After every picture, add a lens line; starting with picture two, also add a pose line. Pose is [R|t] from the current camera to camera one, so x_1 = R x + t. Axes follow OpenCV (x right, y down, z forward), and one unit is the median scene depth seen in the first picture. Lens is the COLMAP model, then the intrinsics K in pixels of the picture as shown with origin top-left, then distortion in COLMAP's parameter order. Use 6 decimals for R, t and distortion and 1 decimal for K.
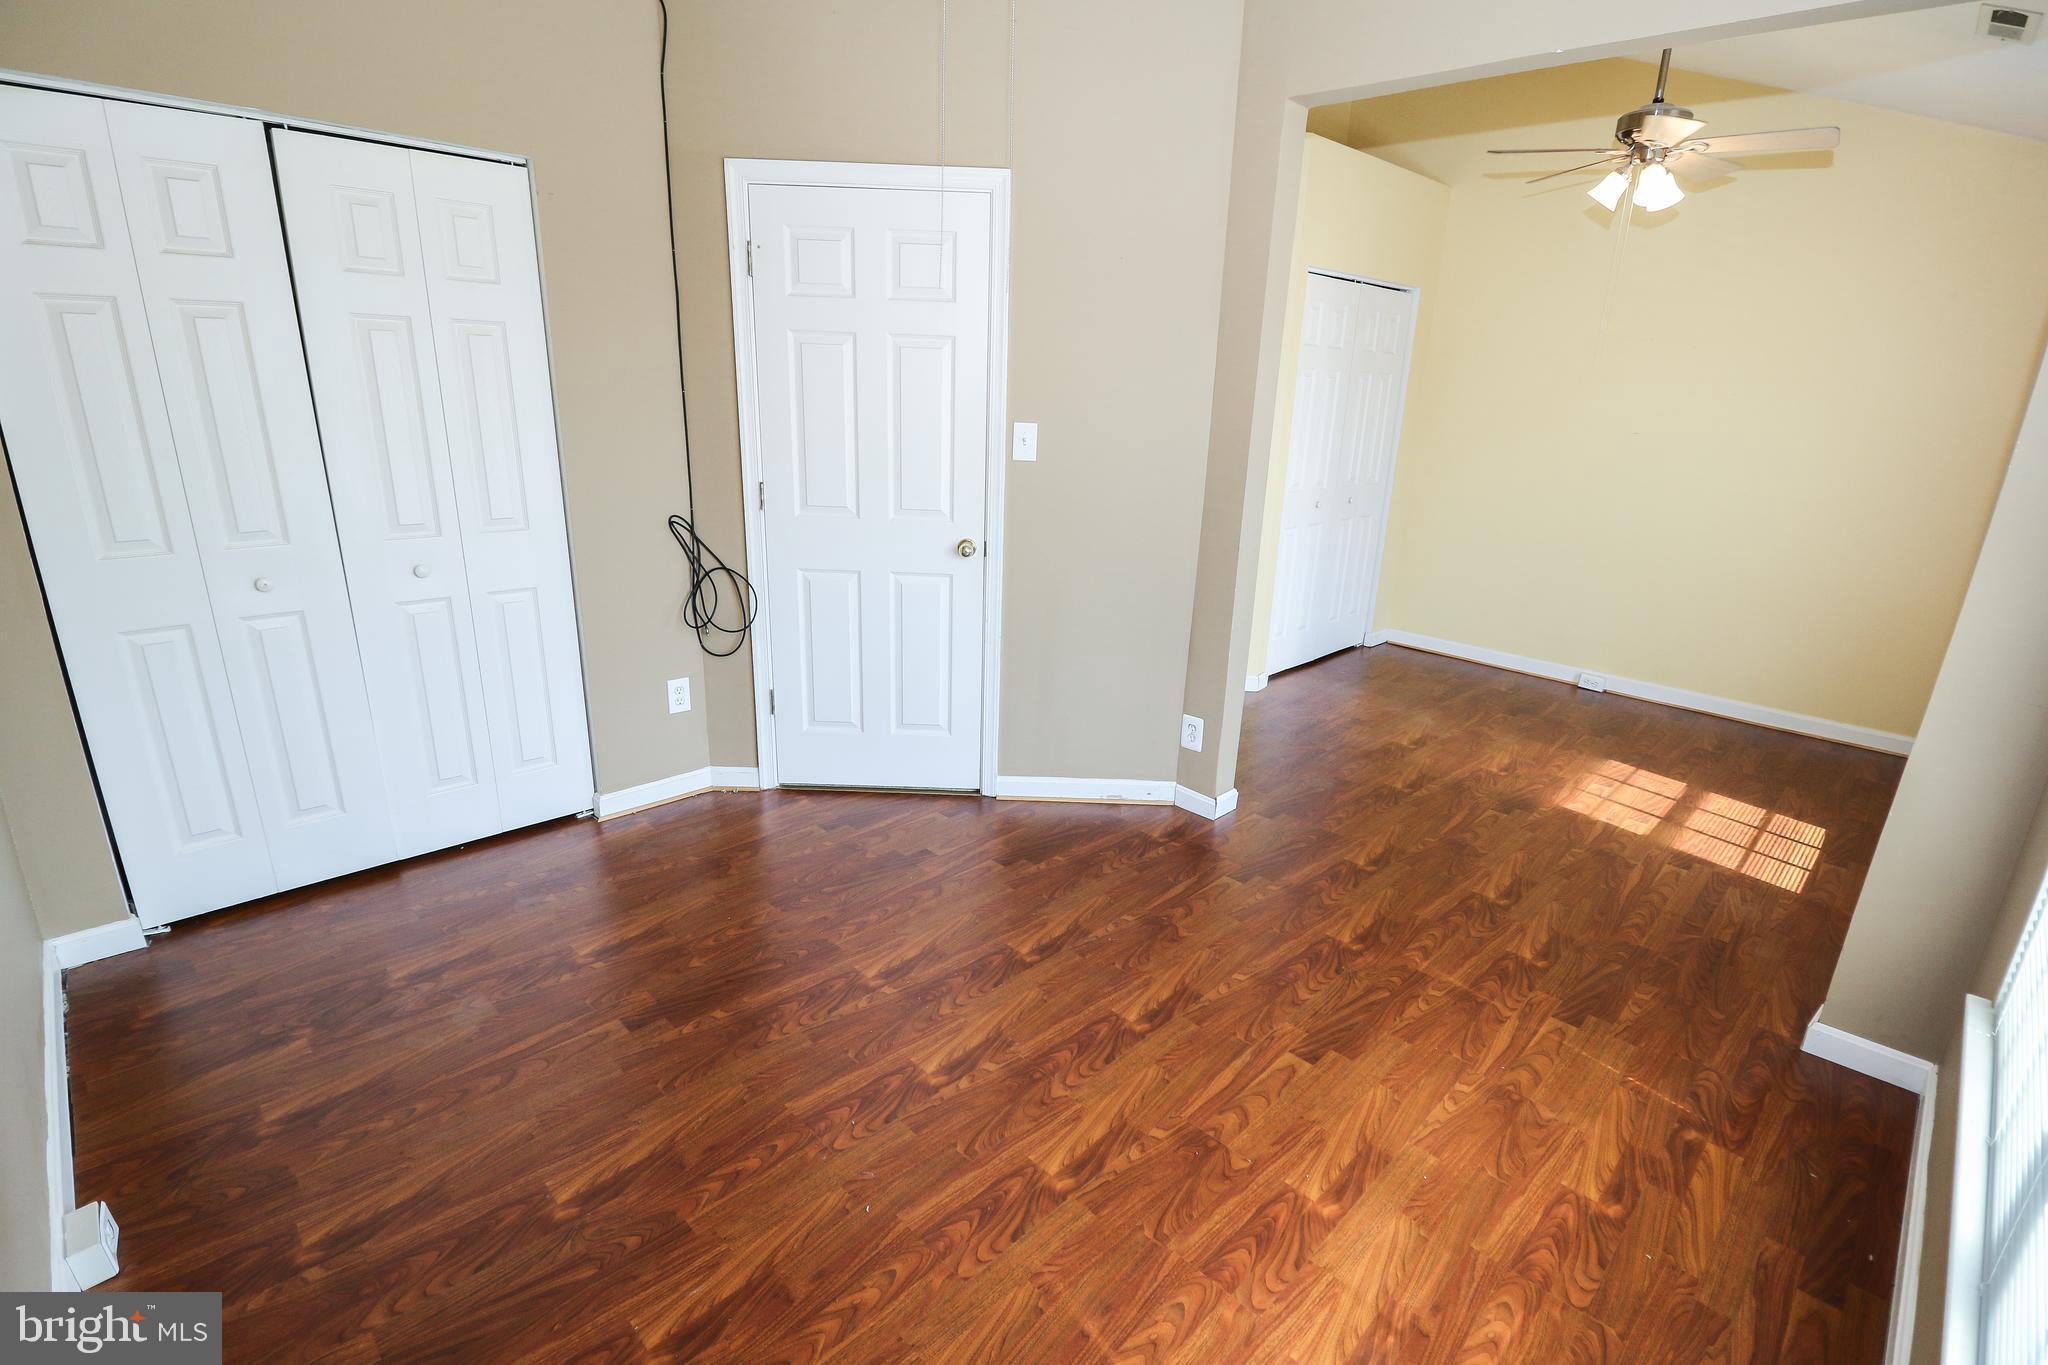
lens RADIAL K [[946.6, 0, 1037.7], [0, 946.6, 685.8], [0, 0, 1]] dist [-0.008941, -0.009324]
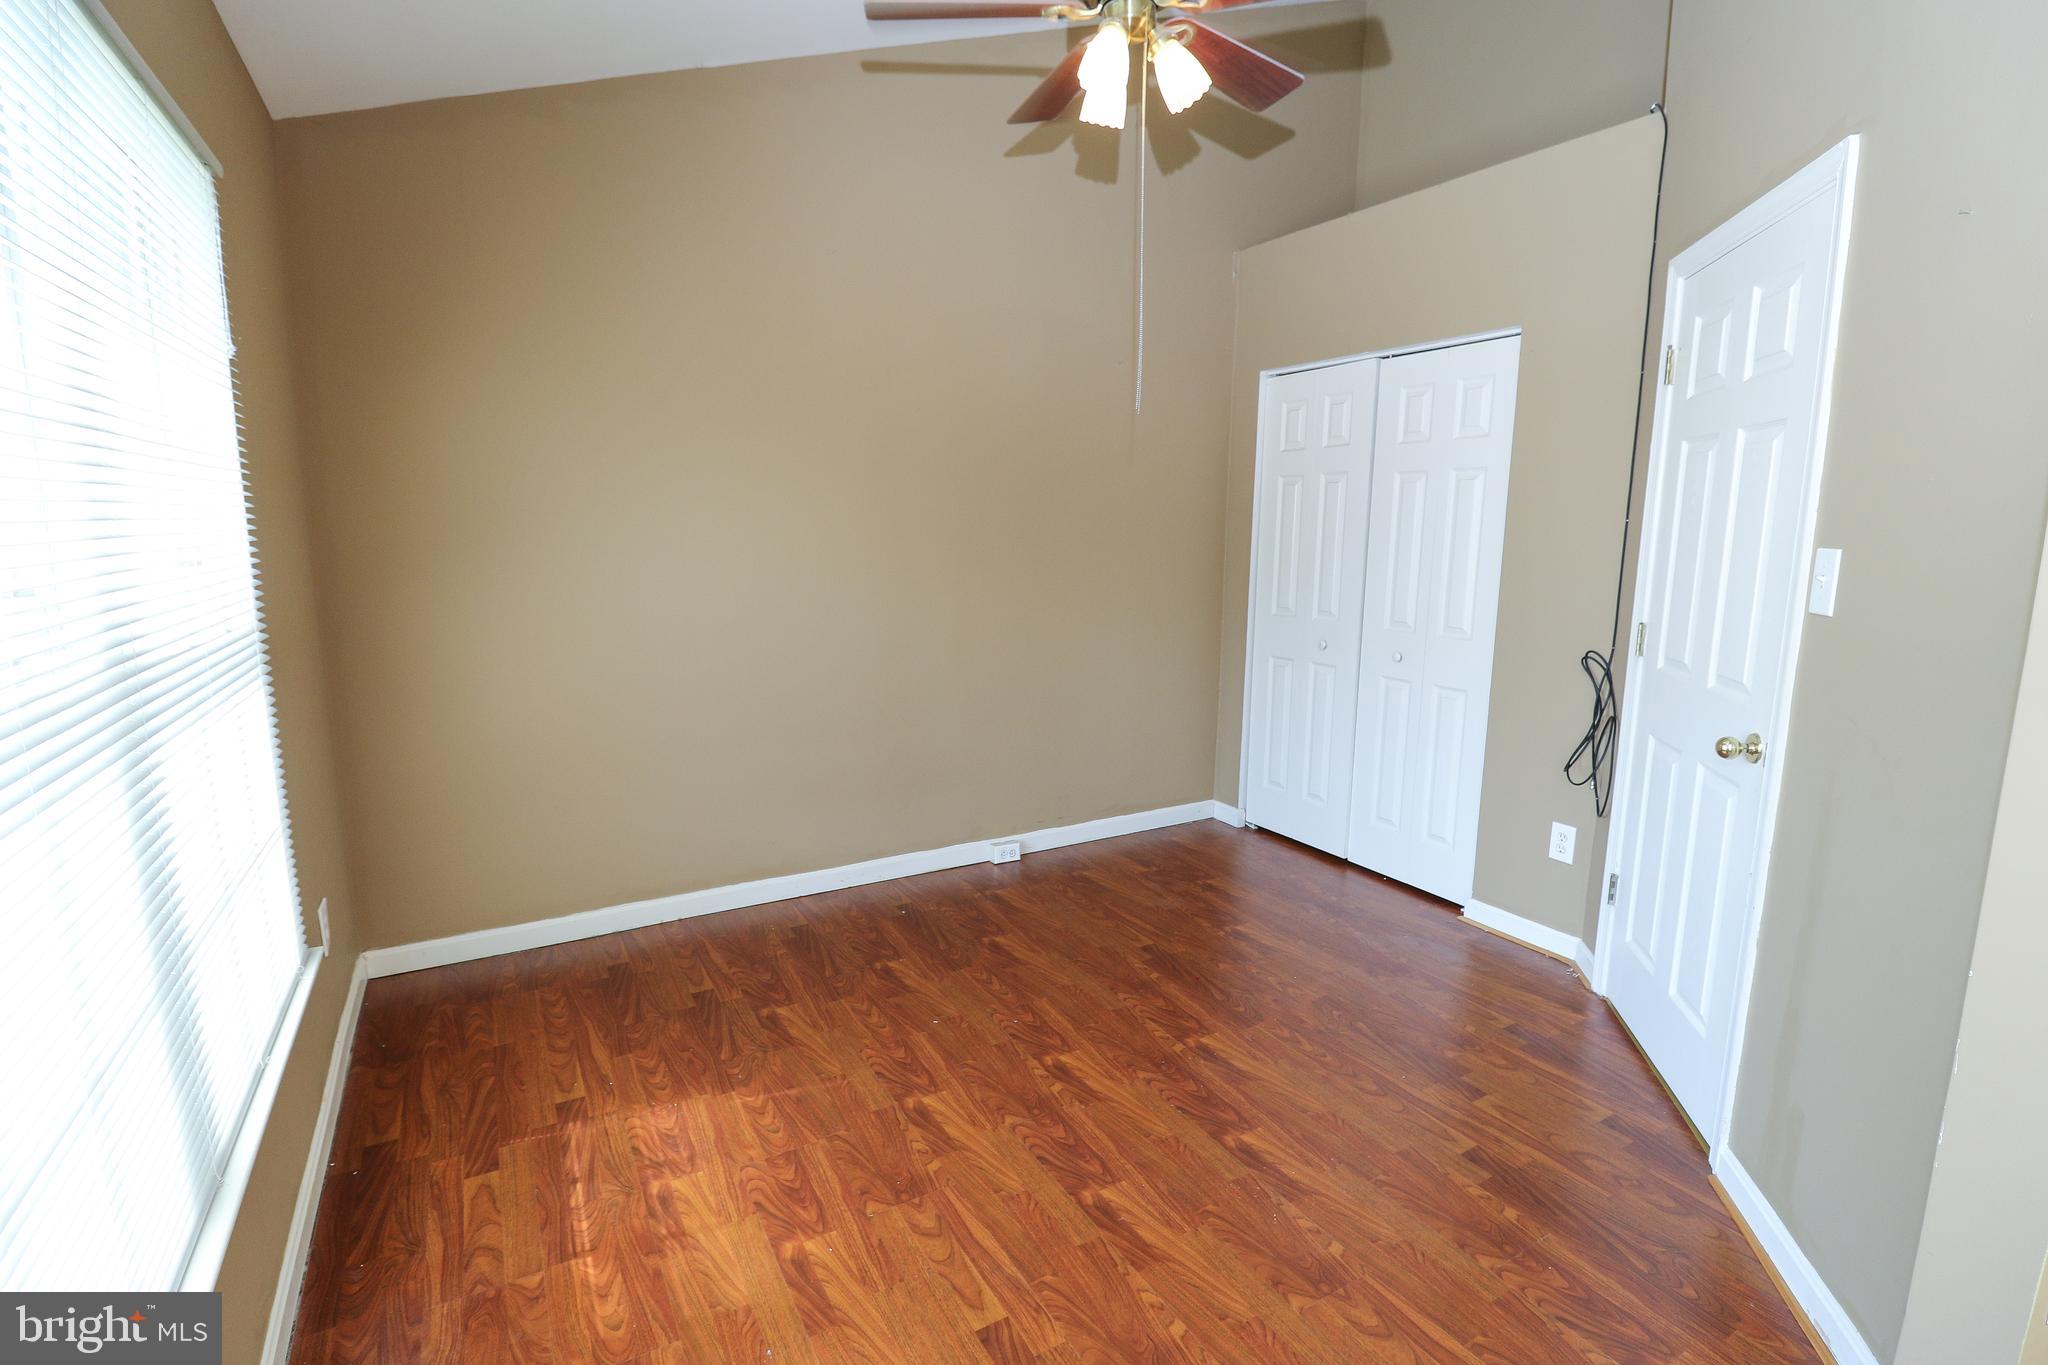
lens RADIAL K [[935.8, 0, 1031.0], [0, 935.8, 690.4], [0, 0, 1]] dist [-0.010993, -0.002174]
pose [[-0.257029, 0.135602, -0.956843, 0.753144], [-0.307015, 0.927357, 0.213894, -0.203159], [0.916340, 0.348742, -0.196726, 0.820427]]
